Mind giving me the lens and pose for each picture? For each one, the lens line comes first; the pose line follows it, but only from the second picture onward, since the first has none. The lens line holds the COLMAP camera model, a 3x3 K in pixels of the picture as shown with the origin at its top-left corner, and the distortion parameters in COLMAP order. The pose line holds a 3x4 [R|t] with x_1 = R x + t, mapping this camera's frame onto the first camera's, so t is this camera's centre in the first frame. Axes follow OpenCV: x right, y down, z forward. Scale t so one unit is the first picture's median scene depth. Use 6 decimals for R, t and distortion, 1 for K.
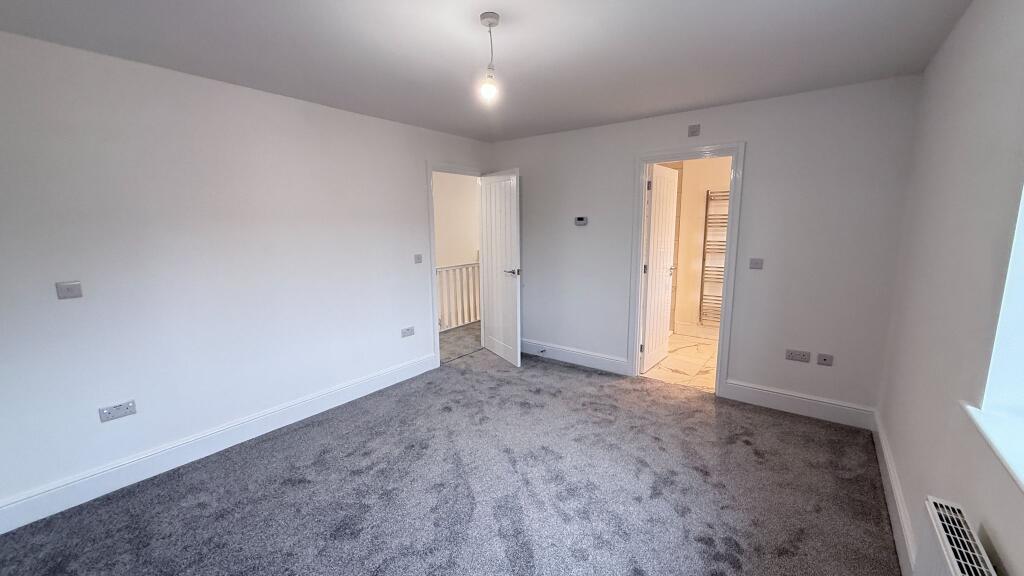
lens RADIAL K [[407.0, 0, 510.0], [0, 407.0, 287.8], [0, 0, 1]] dist [0.000538, 0.000174]
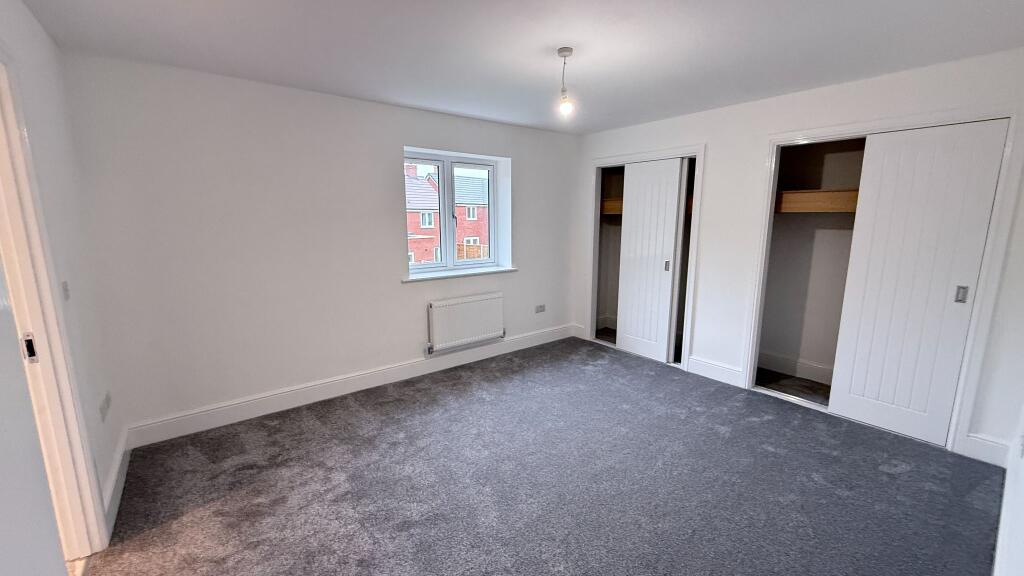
lens RADIAL K [[407.0, 0, 510.0], [0, 407.0, 287.8], [0, 0, 1]] dist [0.000538, 0.000174]
pose [[-0.968446, -0.030452, 0.247355, -0.127874], [0.050245, 0.948272, 0.313459, -0.215375], [-0.244105, 0.315996, -0.916820, 1.417118]]
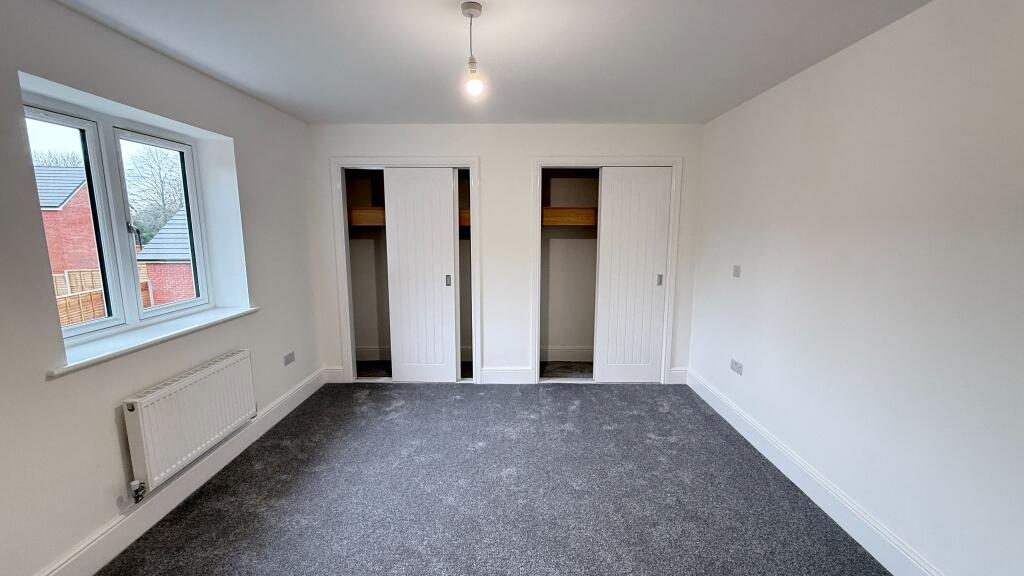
lens RADIAL K [[407.0, 0, 510.0], [0, 407.0, 287.8], [0, 0, 1]] dist [0.000538, 0.000174]
pose [[-0.803589, 0.100912, -0.586568, 0.282383], [-0.080685, 0.957955, 0.275341, -0.180983], [0.589691, 0.268588, -0.761660, 1.130496]]
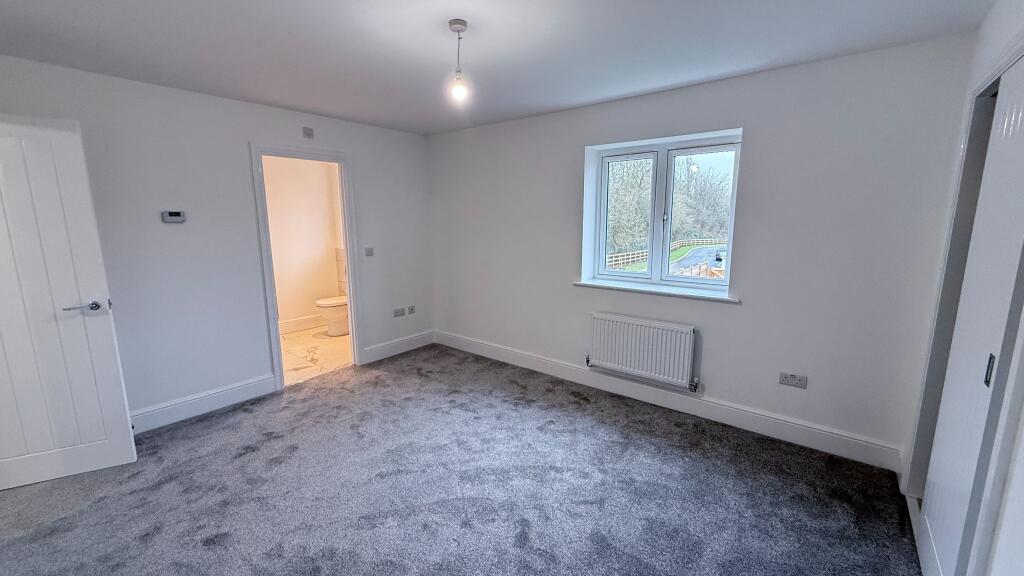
lens RADIAL K [[407.0, 0, 510.0], [0, 407.0, 287.8], [0, 0, 1]] dist [0.000538, 0.000174]
pose [[0.024232, -0.158189, 0.987111, -0.703272], [0.158607, 0.975504, 0.152435, -0.077409], [-0.987044, 0.152869, 0.048728, 0.536797]]
